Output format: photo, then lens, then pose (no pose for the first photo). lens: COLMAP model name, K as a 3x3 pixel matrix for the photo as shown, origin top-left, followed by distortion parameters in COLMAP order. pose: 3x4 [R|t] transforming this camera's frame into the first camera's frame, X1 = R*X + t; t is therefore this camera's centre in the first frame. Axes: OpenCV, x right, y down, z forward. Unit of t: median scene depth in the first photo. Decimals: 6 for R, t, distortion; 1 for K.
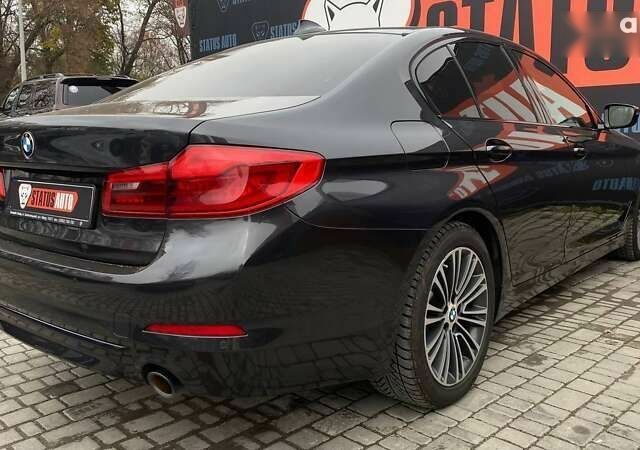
lens RADIAL K [[592.9, 0, 320.0], [0, 592.9, 225.0], [0, 0, 1]] dist [-0.003985, -0.007976]
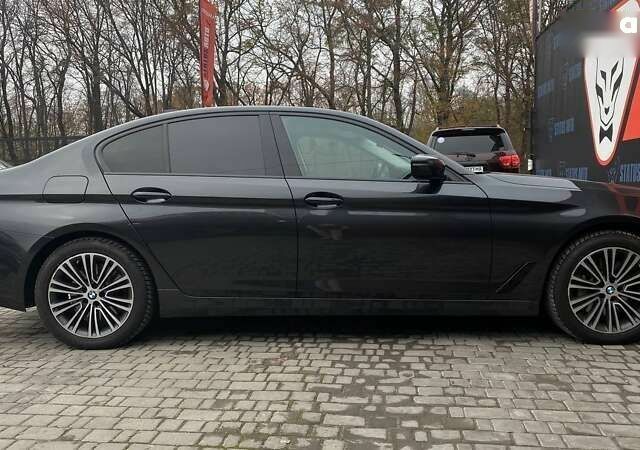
lens RADIAL K [[588.8, 0, 320.0], [0, 588.8, 225.0], [0, 0, 1]] dist [0.010065, -0.021394]
pose [[0.636139, 0.062263, -0.769058, 1.494707], [-0.114254, 0.993352, -0.014086, -0.070840], [0.763068, 0.096829, 0.639023, 0.340180]]
